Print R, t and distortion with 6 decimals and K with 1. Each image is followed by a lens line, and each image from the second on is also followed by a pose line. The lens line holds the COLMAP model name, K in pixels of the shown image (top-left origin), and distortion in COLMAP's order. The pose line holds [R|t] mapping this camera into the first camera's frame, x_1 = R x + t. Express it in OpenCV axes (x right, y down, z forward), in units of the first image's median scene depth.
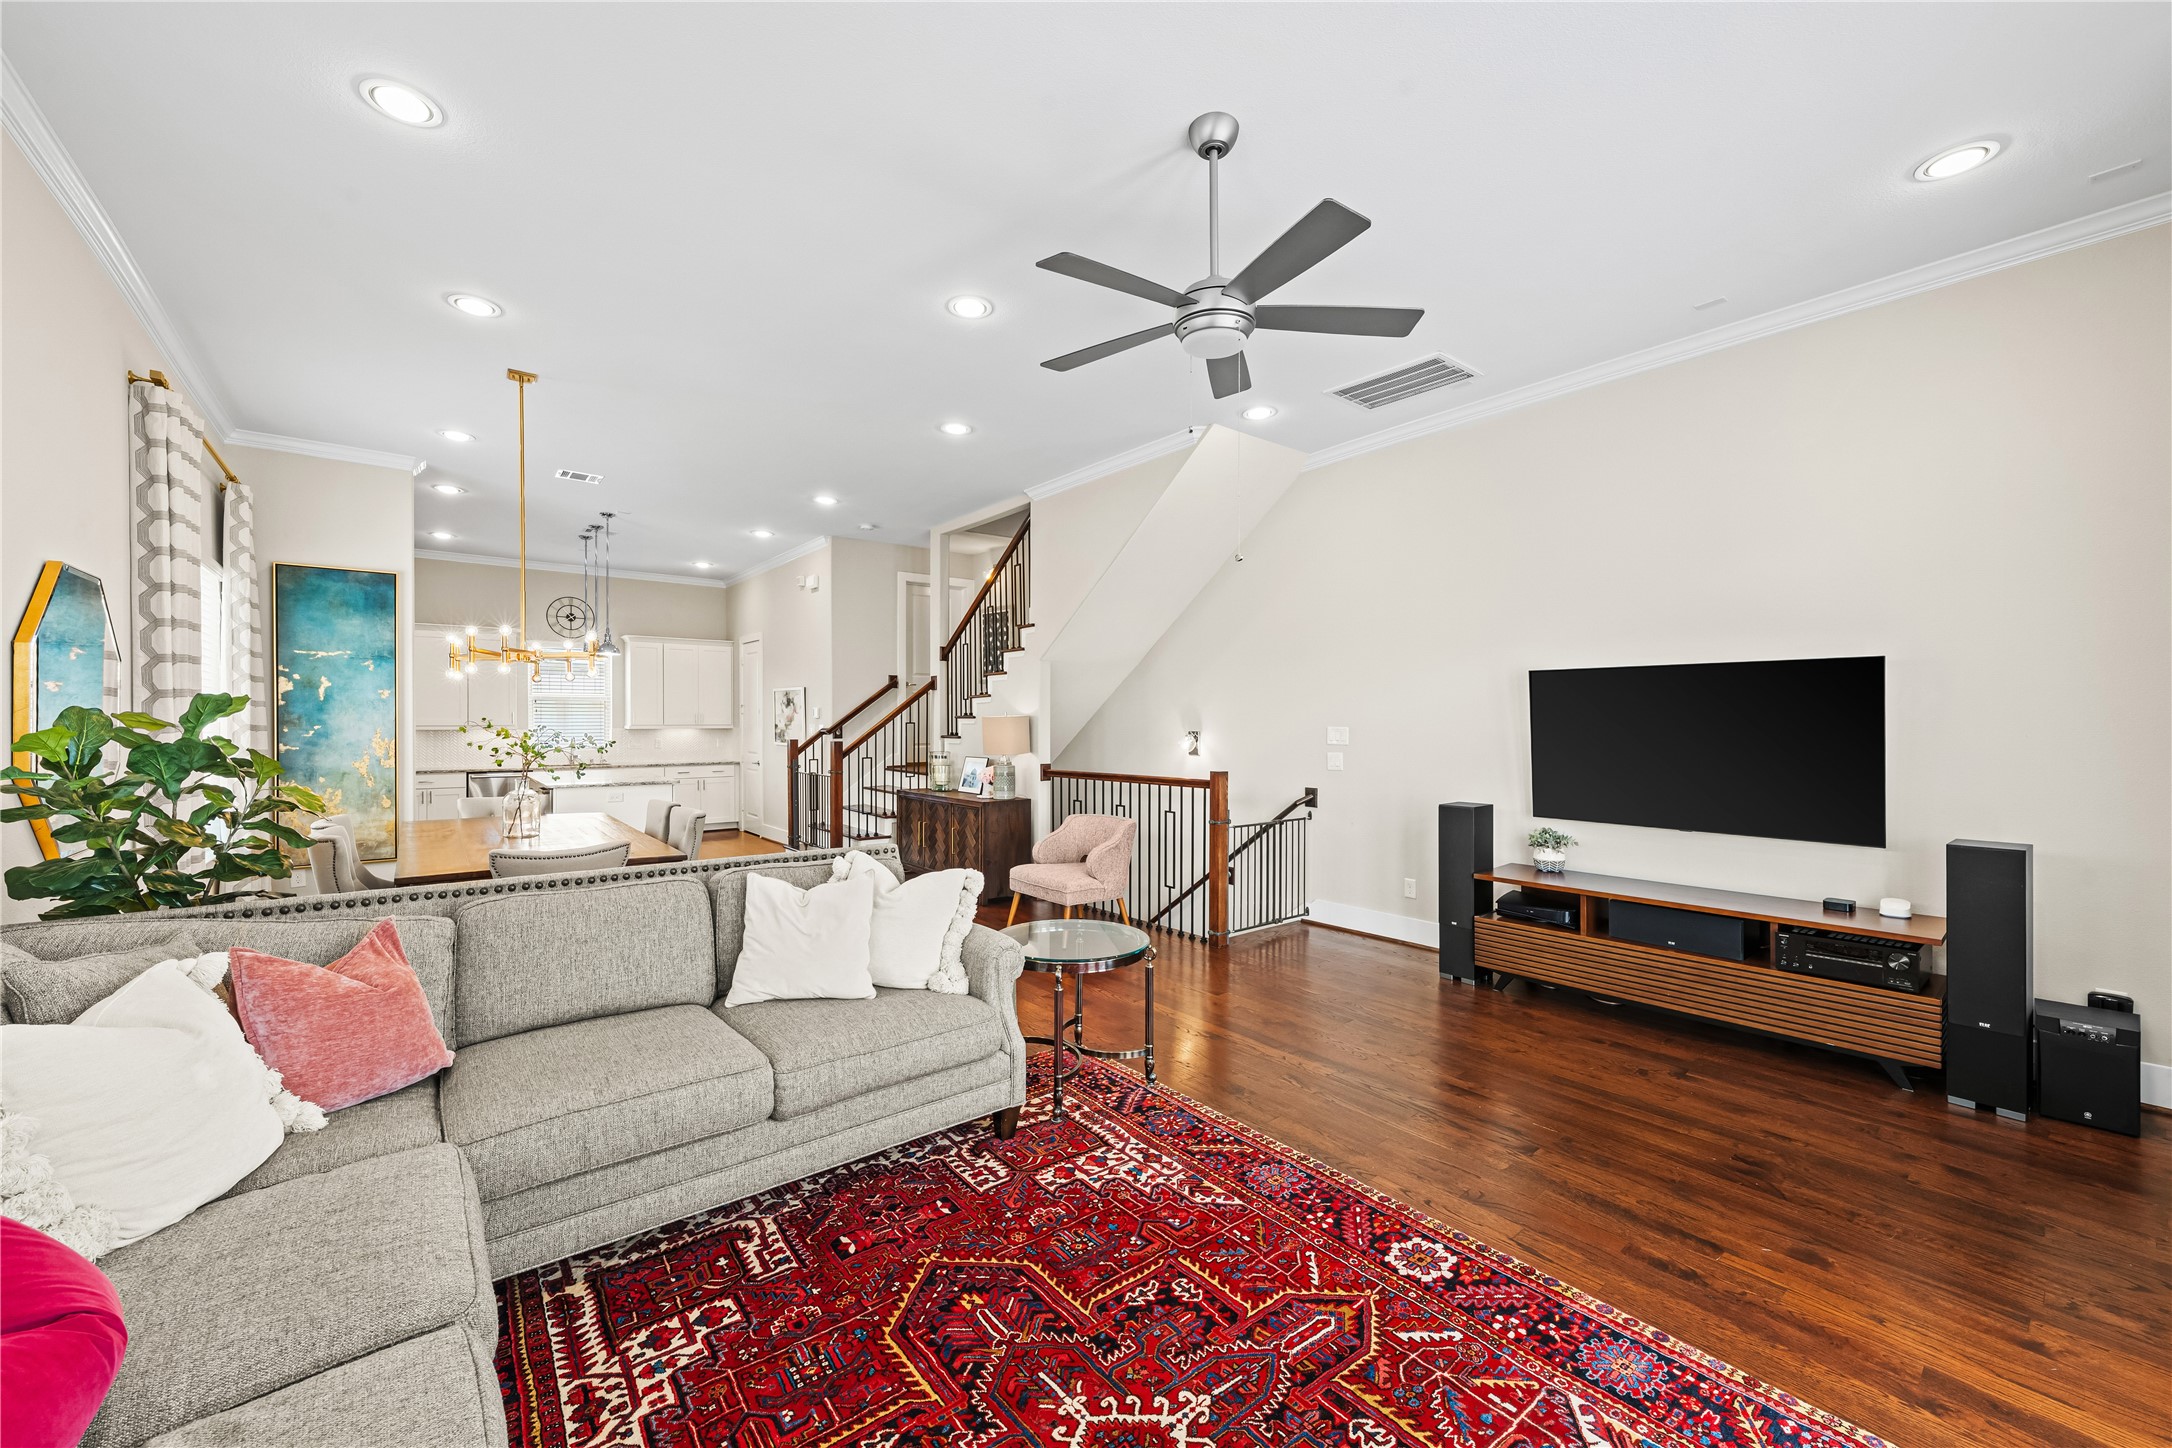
lens RADIAL K [[830.4, 0, 1083.7], [0, 830.4, 730.5], [0, 0, 1]] dist [-0.001837, -0.000035]
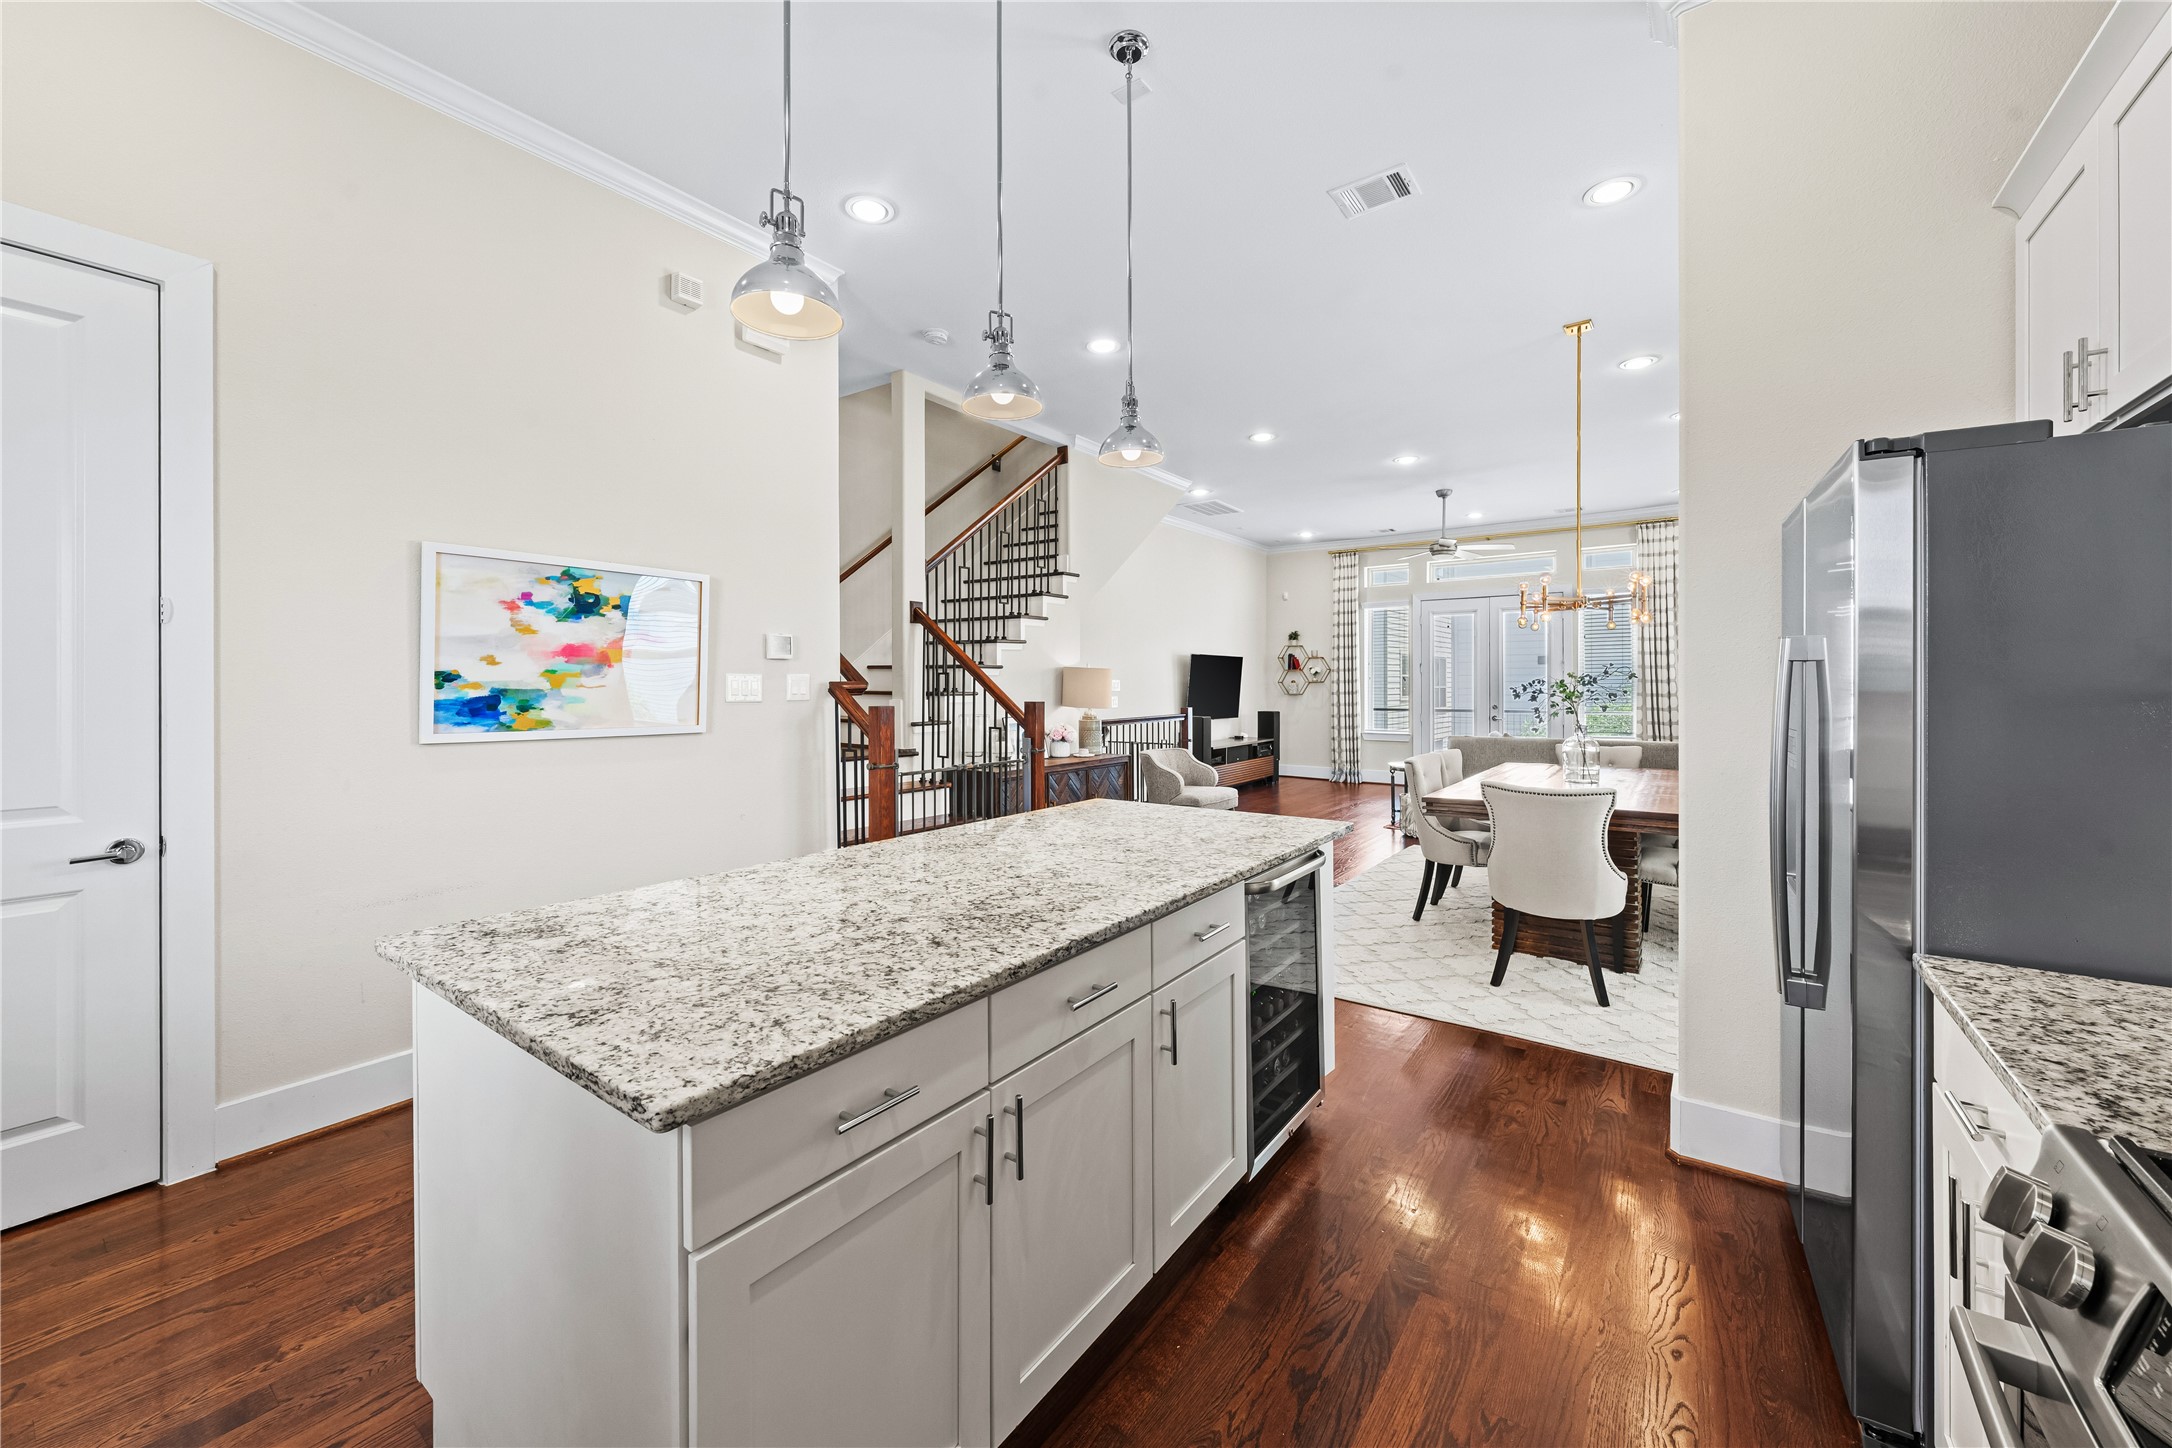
lens RADIAL K [[830.4, 0, 1075.3], [0, 830.4, 686.2], [0, 0, 1]] dist [-0.001837, -0.000035]
pose [[-0.254509, -0.002070, 0.967068, -2.455645], [0.013352, 0.999895, 0.005655, -0.004558], [-0.966978, 0.014352, -0.254454, 3.045613]]
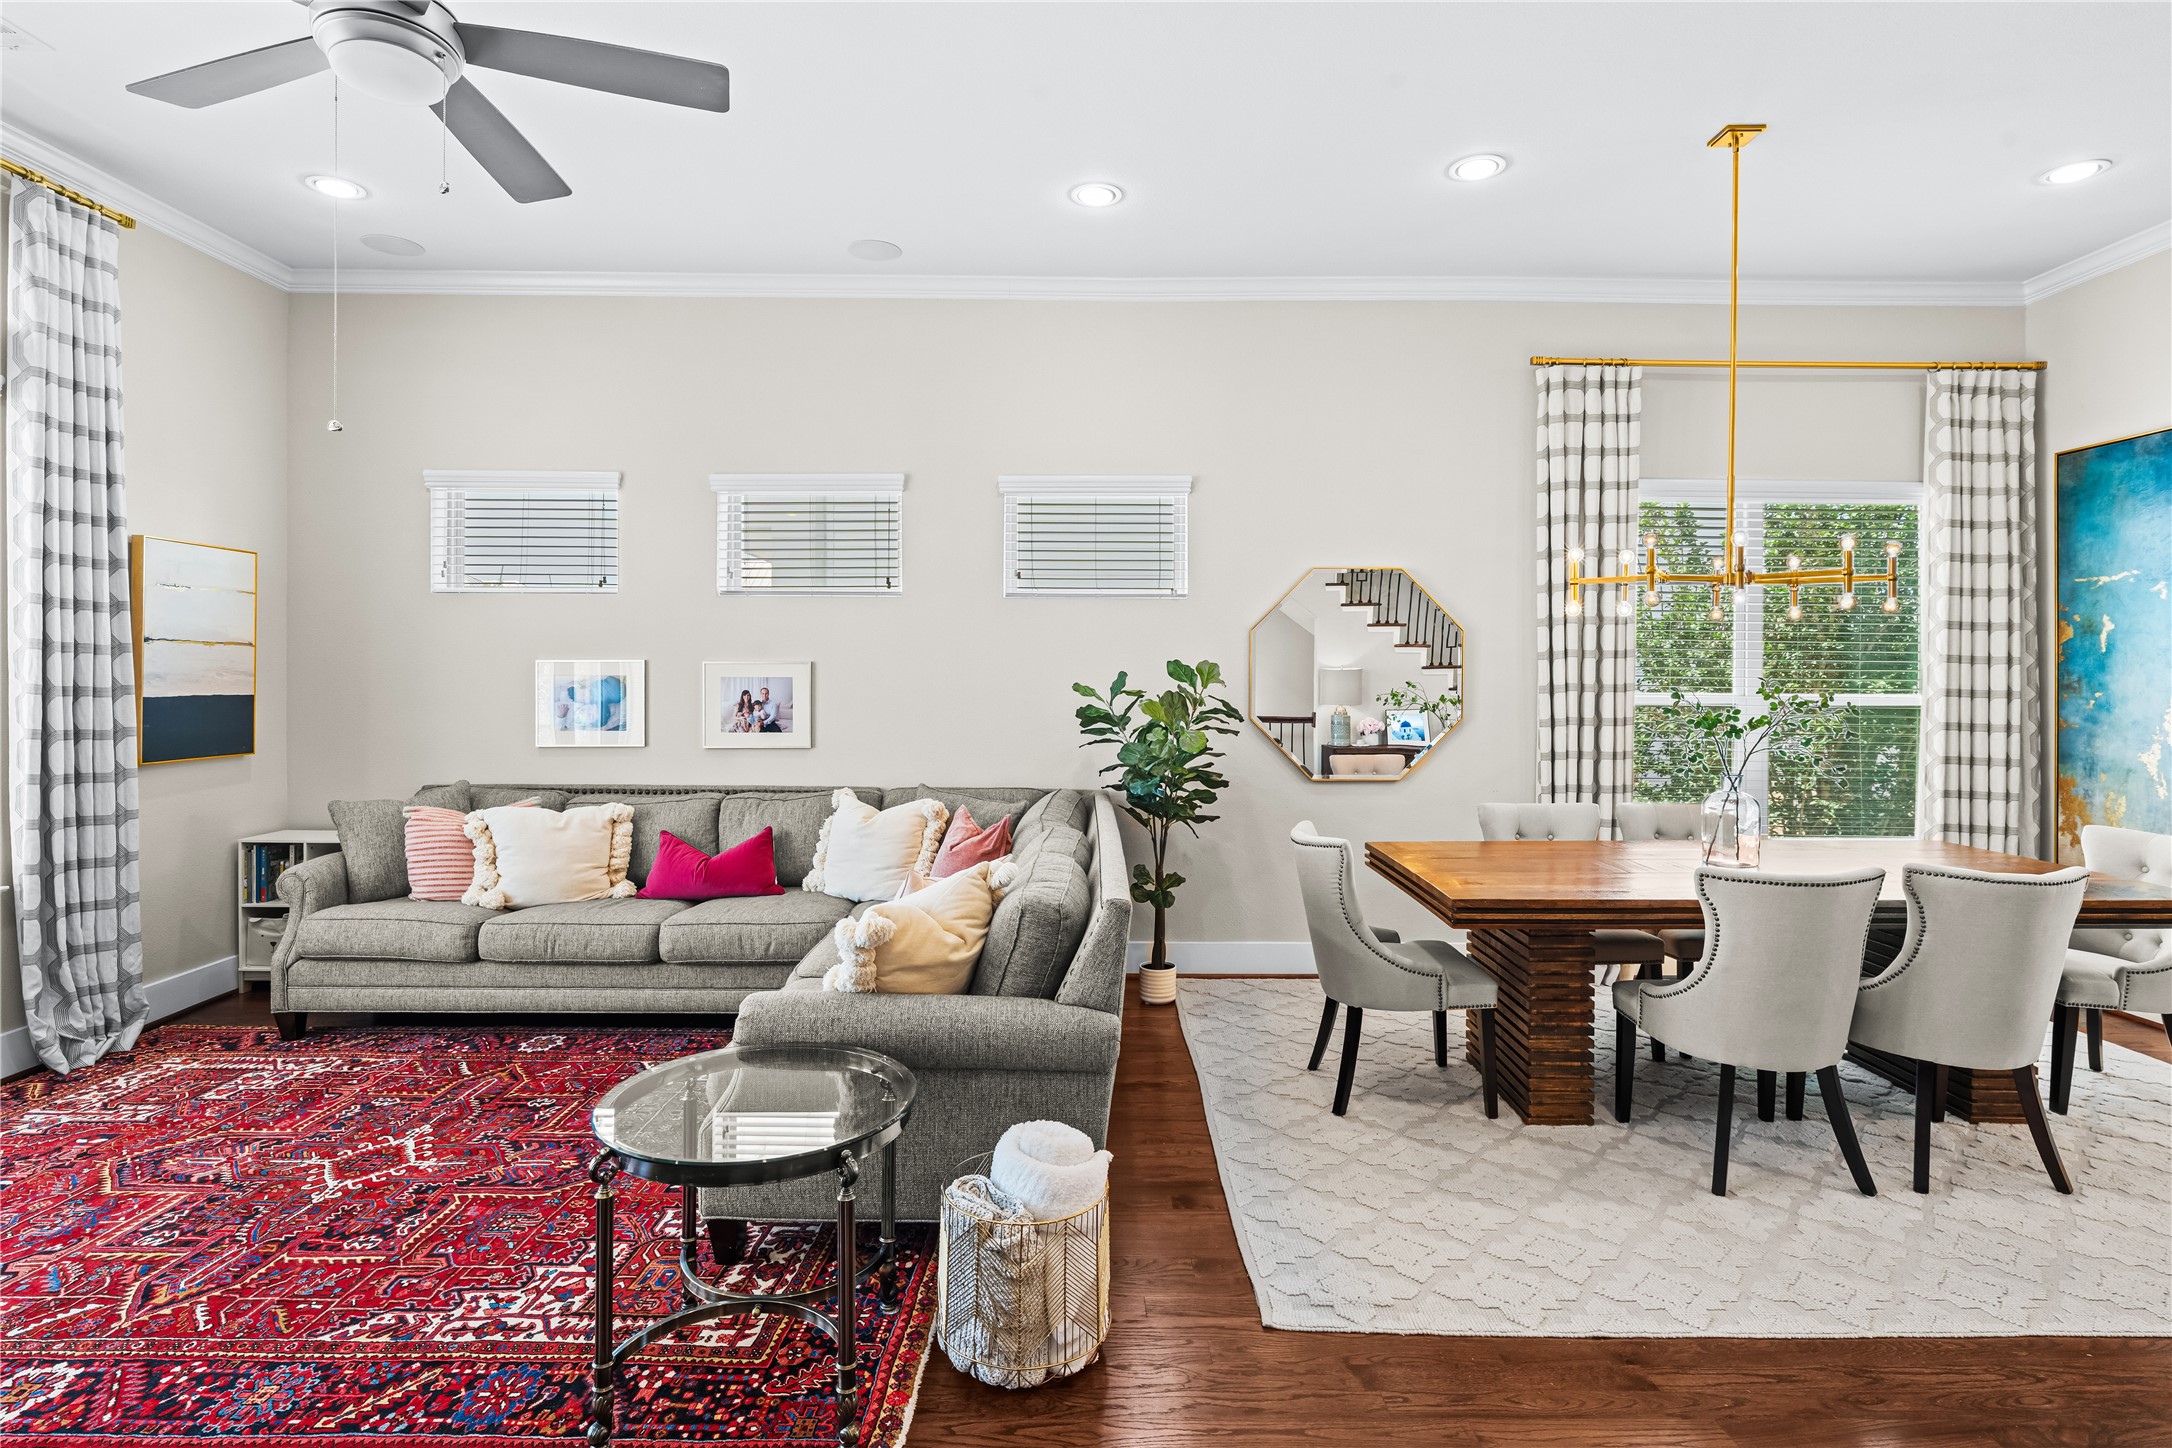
lens RADIAL K [[1082.7, 0, 1076.4], [0, 1082.7, 688.3], [0, 0, 1]] dist [0.004046, -0.001139]
pose [[-0.620802, 0.000585, -0.783967, 0.458451], [-0.014335, 0.999824, 0.012098, -0.015641], [0.783836, 0.018748, -0.620685, 1.842334]]
